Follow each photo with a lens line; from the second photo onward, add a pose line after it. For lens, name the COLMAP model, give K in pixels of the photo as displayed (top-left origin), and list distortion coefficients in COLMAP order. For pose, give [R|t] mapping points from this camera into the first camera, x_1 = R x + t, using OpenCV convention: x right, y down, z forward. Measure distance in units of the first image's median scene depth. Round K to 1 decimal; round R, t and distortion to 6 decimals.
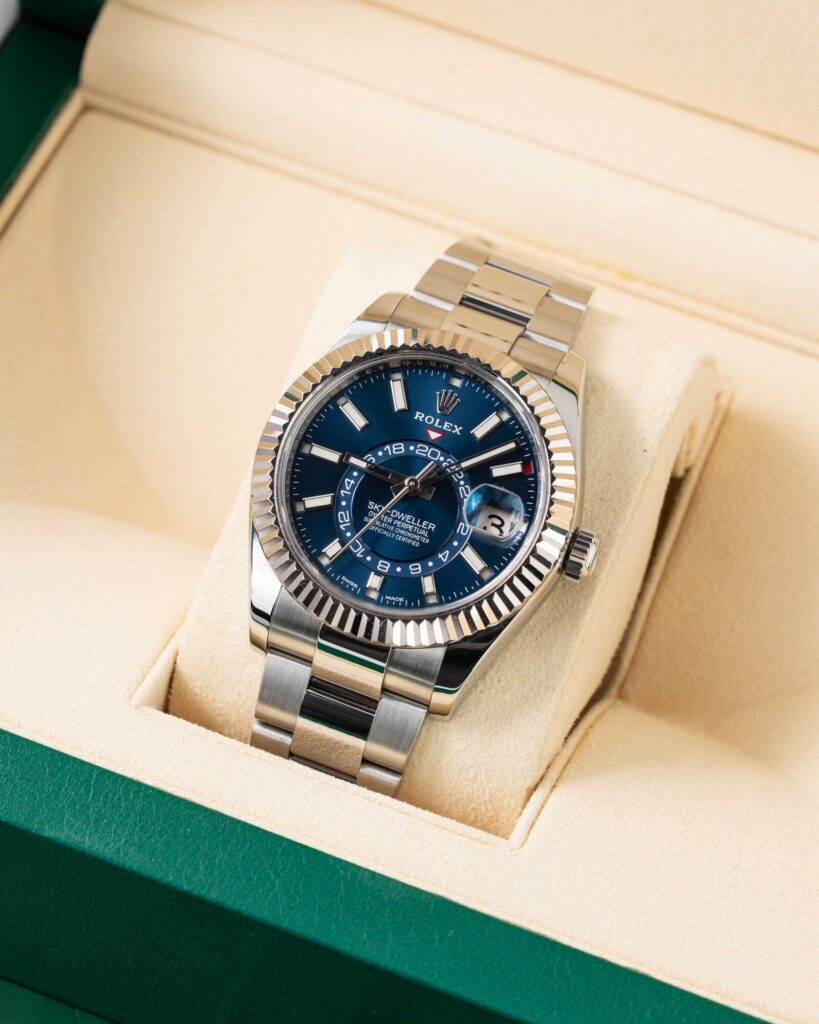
lens RADIAL K [[5278.5, 0, 410.2], [0, 5278.5, 512.6], [0, 0, 1]] dist [-0.430207, 0.000000]
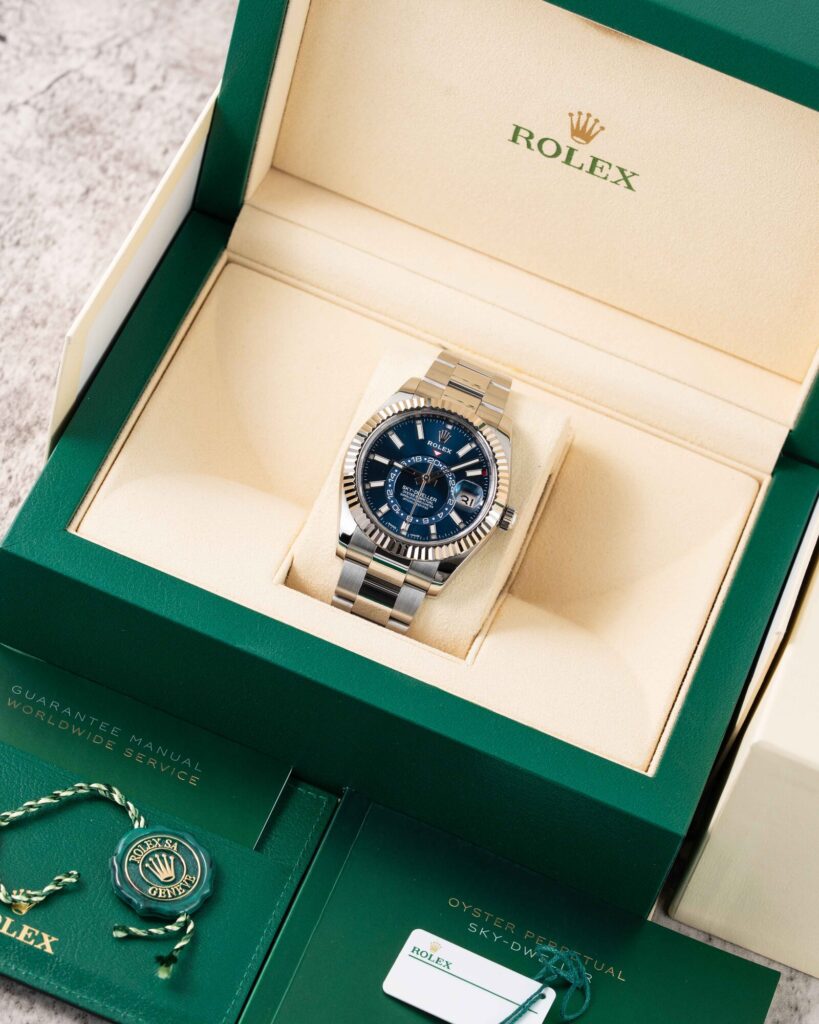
lens RADIAL K [[5278.5, 0, 409.6], [0, 5278.5, 512.0], [0, 0, 1]] dist [-0.430207, 0.000000]
pose [[0.990975, 0.053161, 0.123055, -0.244762], [-0.054936, 0.998428, 0.011076, -0.013990], [-0.122273, -0.017736, 0.992338, -0.940687]]
